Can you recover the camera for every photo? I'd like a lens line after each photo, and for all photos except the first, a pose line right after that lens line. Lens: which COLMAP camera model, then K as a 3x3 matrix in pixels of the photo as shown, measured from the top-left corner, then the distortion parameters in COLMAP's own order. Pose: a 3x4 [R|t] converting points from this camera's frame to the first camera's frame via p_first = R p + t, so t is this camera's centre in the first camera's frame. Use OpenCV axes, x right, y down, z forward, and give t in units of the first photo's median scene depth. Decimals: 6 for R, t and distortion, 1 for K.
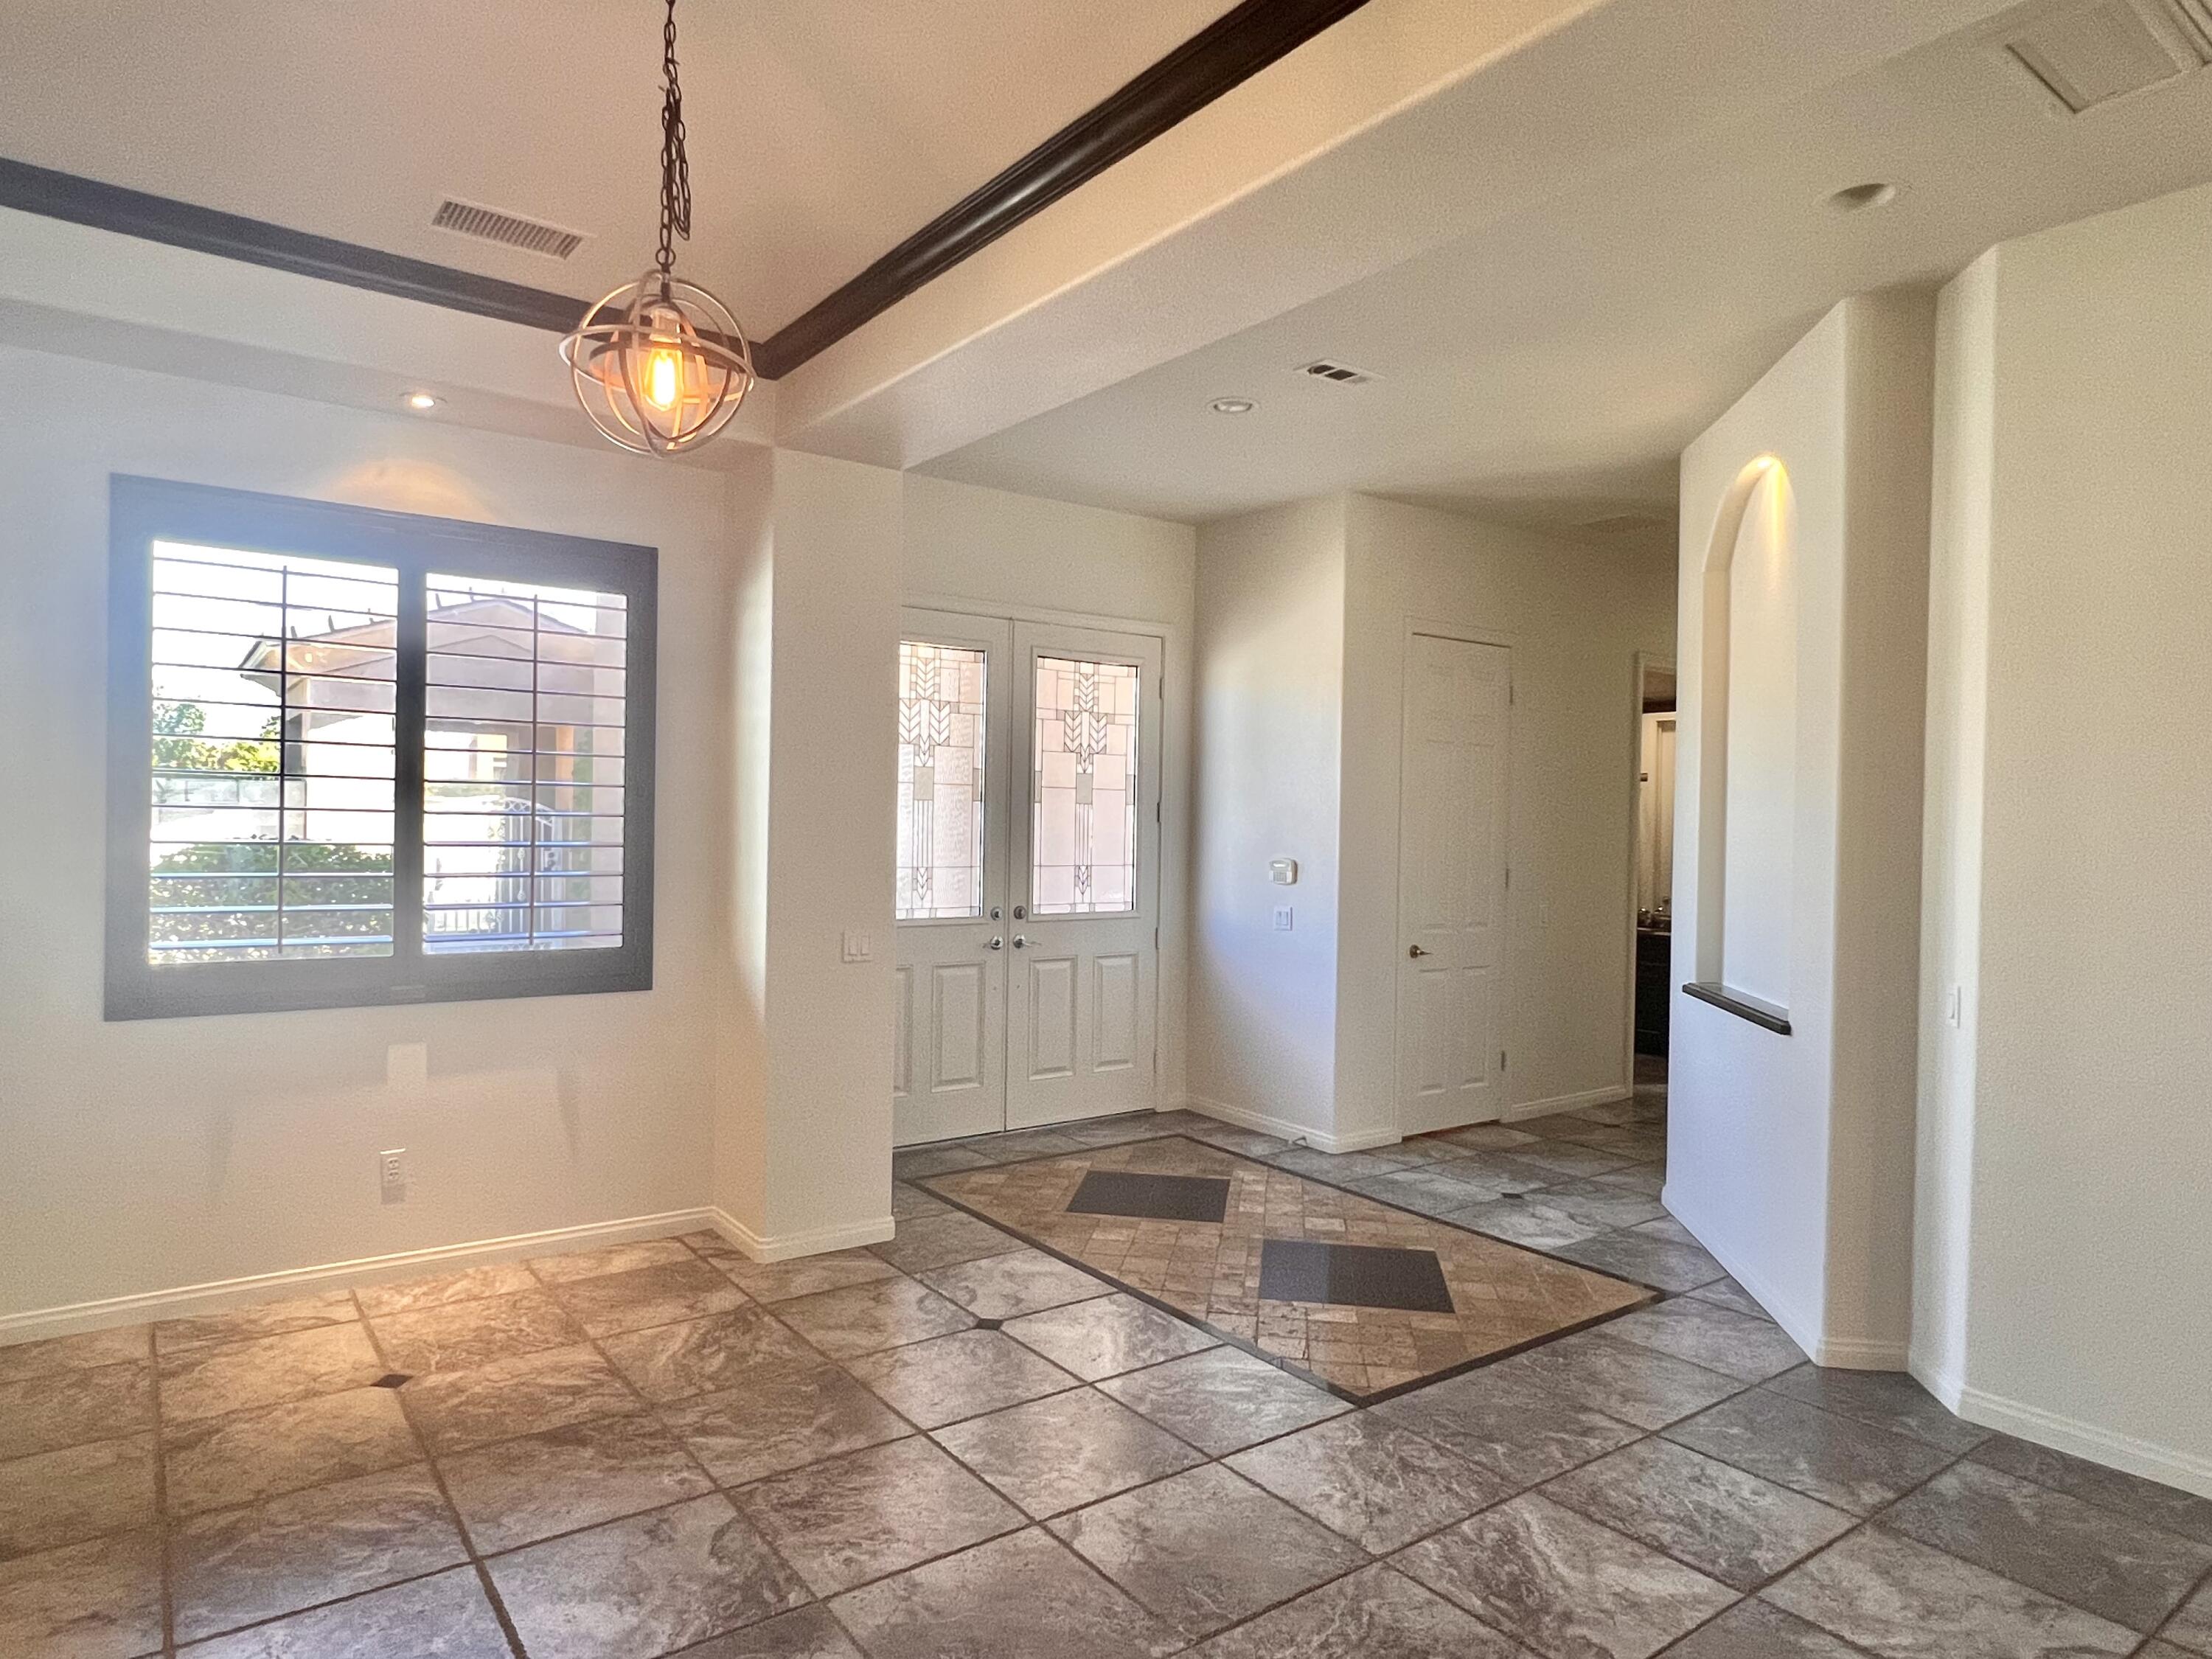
lens RADIAL K [[1312.4, 0, 1084.9], [0, 1312.4, 838.9], [0, 0, 1]] dist [-0.001881, 0.002038]
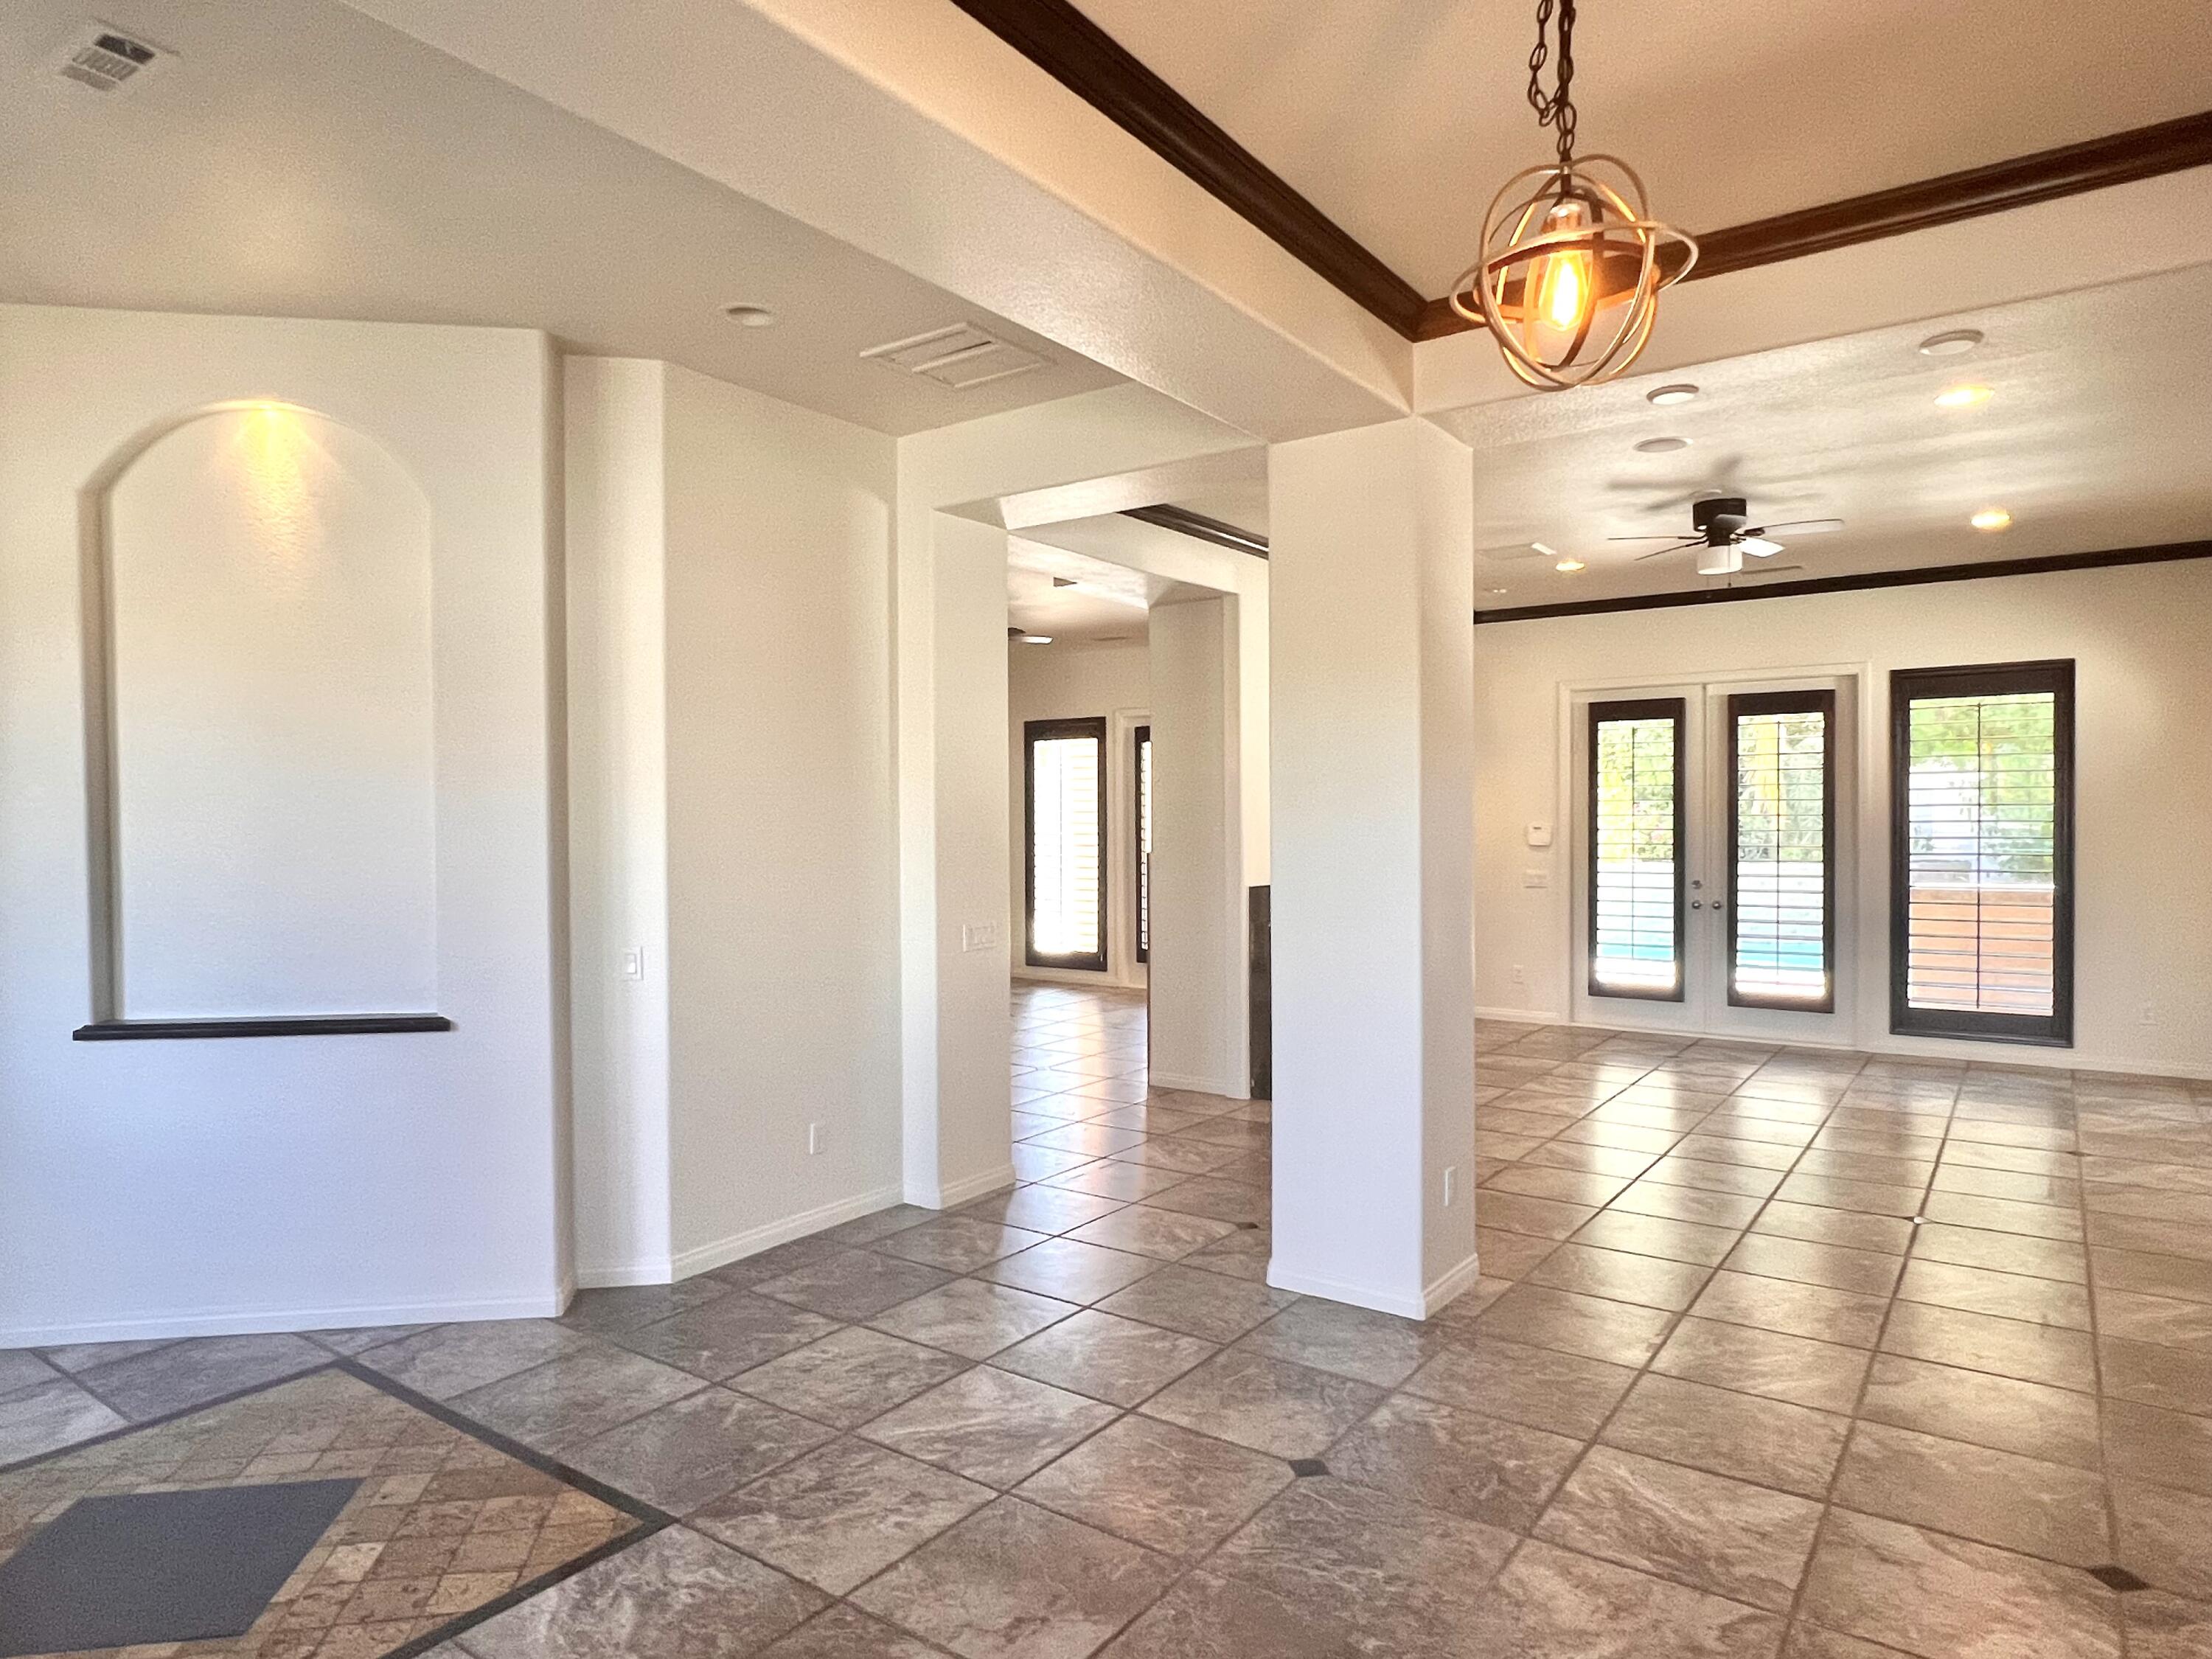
lens RADIAL K [[1312.4, 0, 1095.2], [0, 1312.4, 824.8], [0, 0, 1]] dist [-0.001881, 0.002038]
pose [[-0.302818, -0.020077, 0.952837, -0.651652], [0.013814, 0.999581, 0.025452, -0.026994], [-0.952948, 0.020870, -0.302414, 0.980173]]
